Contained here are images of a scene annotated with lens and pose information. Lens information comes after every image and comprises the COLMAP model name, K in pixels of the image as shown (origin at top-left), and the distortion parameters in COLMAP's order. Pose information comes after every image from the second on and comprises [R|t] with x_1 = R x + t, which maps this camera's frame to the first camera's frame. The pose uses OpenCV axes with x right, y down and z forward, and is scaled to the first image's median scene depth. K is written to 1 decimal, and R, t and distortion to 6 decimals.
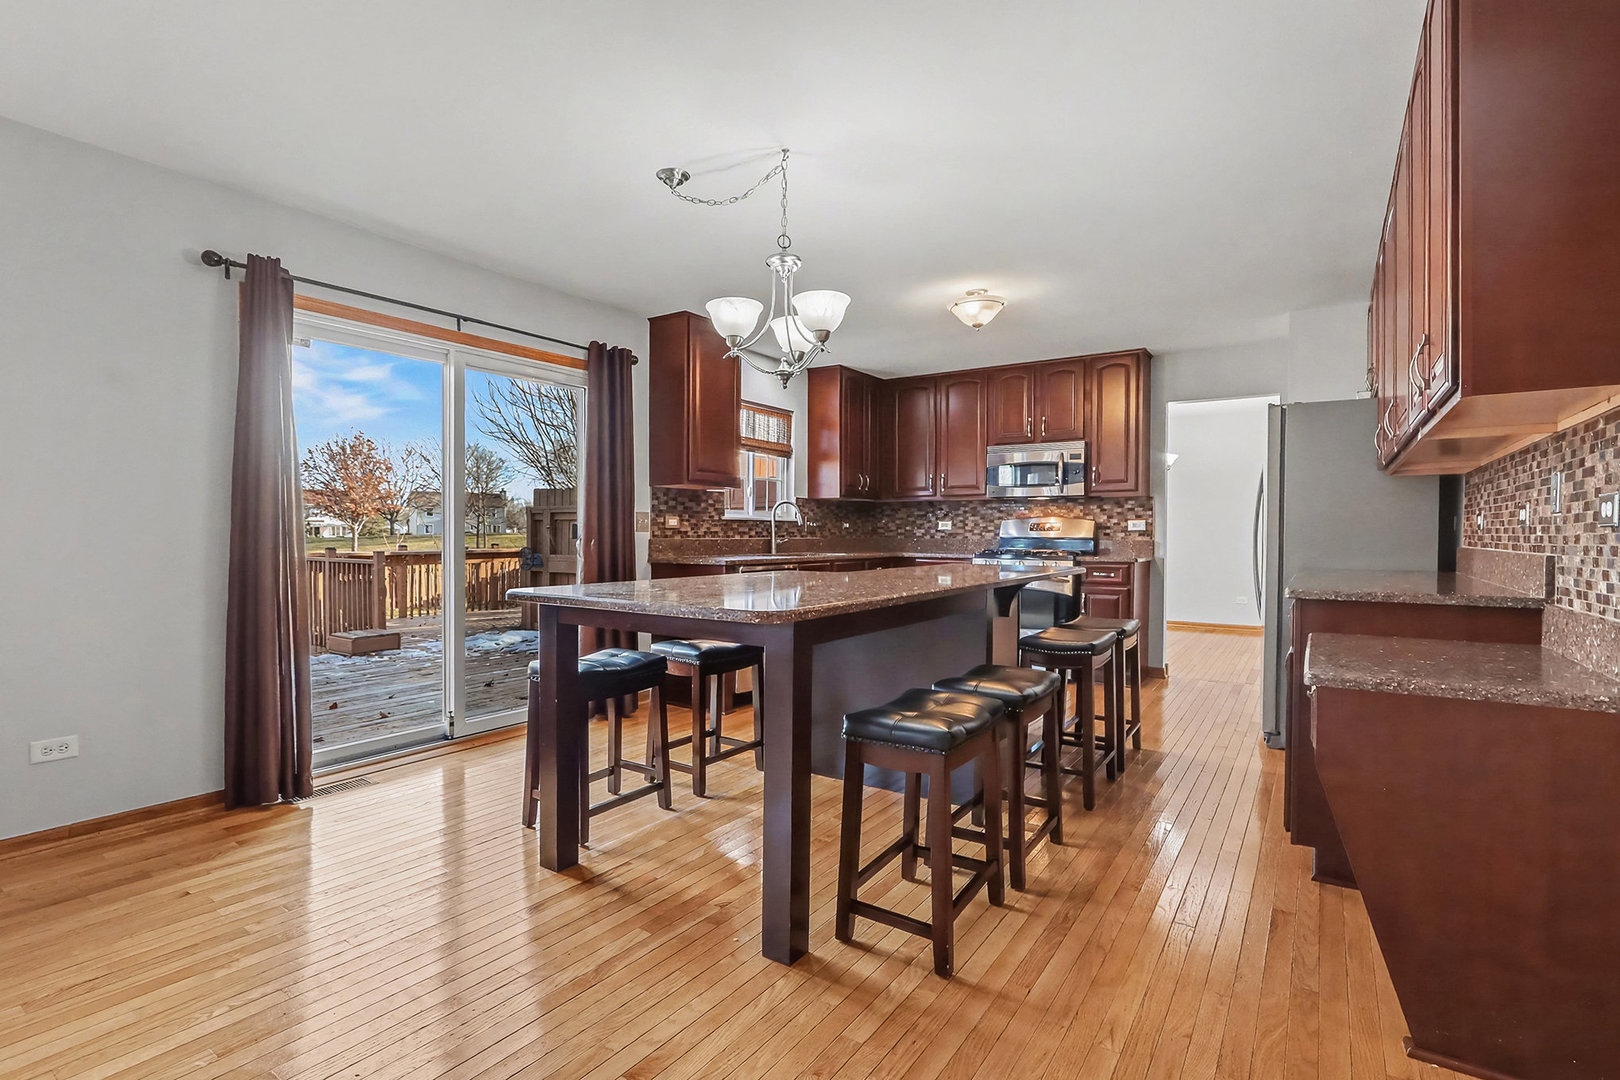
lens RADIAL K [[745.8, 0, 804.6], [0, 745.8, 541.6], [0, 0, 1]] dist [-0.026607, -0.000373]
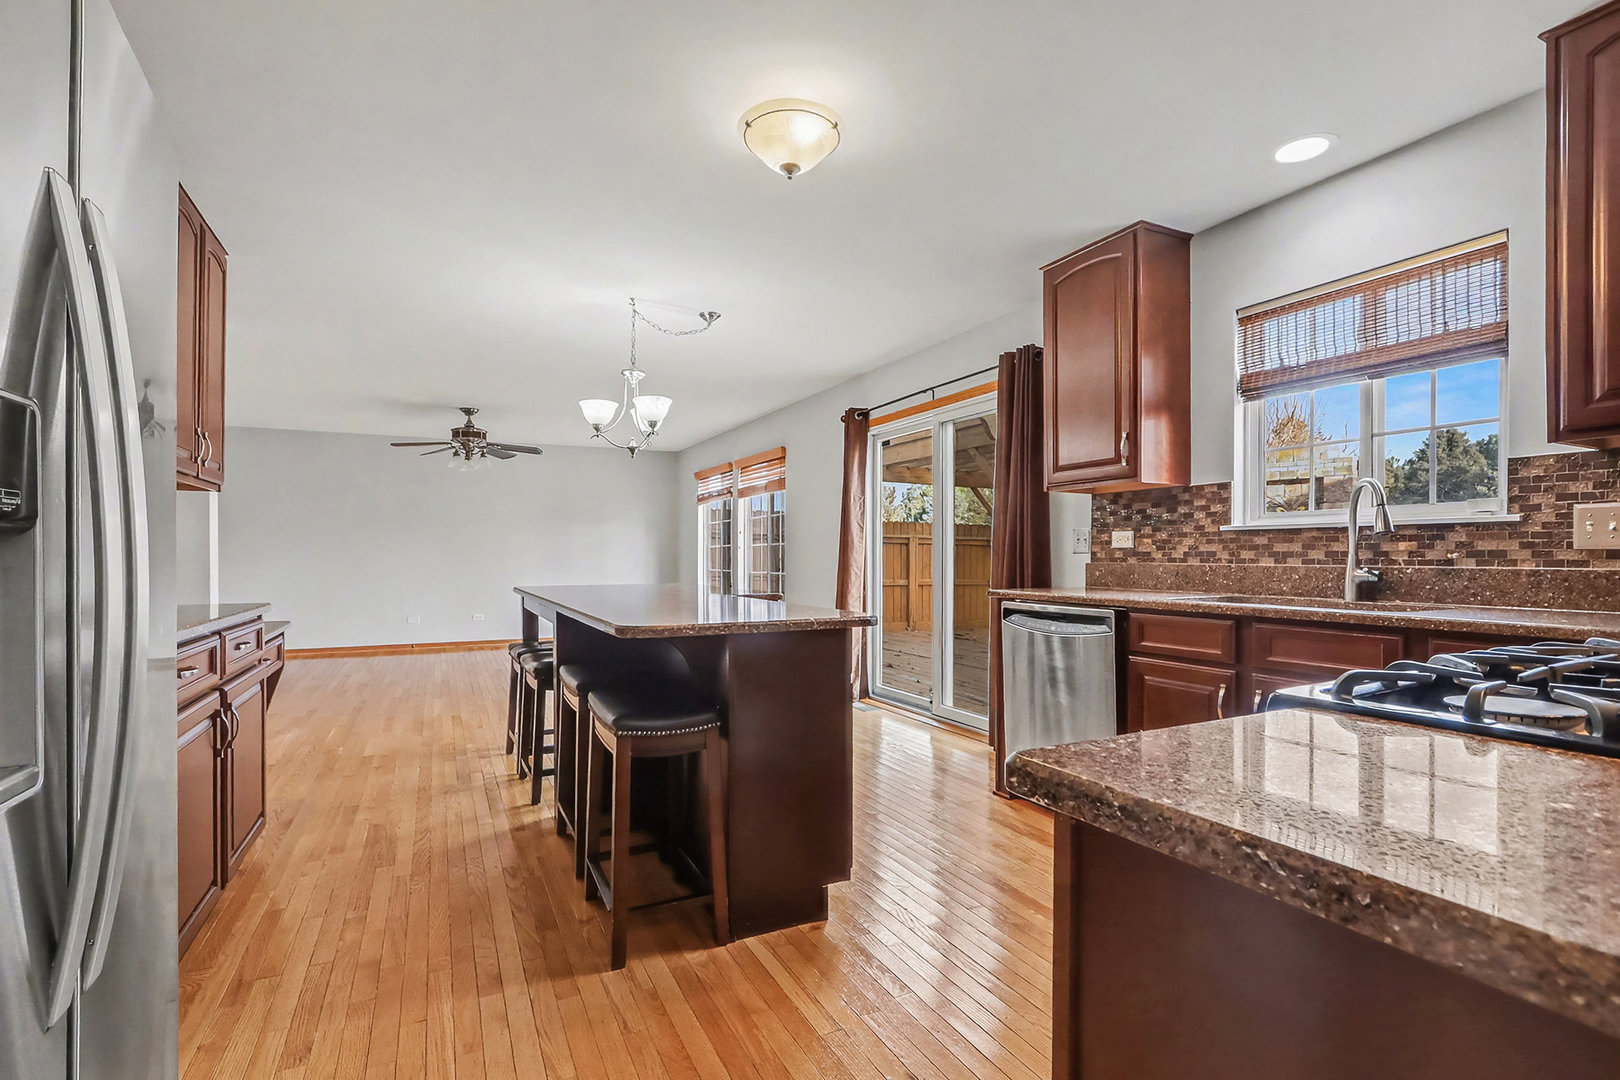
lens RADIAL K [[745.8, 0, 811.1], [0, 745.8, 547.0], [0, 0, 1]] dist [-0.026607, -0.000373]
pose [[-0.481274, -0.011580, -0.876494, 0.488891], [-0.009625, 0.999922, -0.007925, -0.009325], [0.876517, 0.004622, -0.481348, 0.915960]]
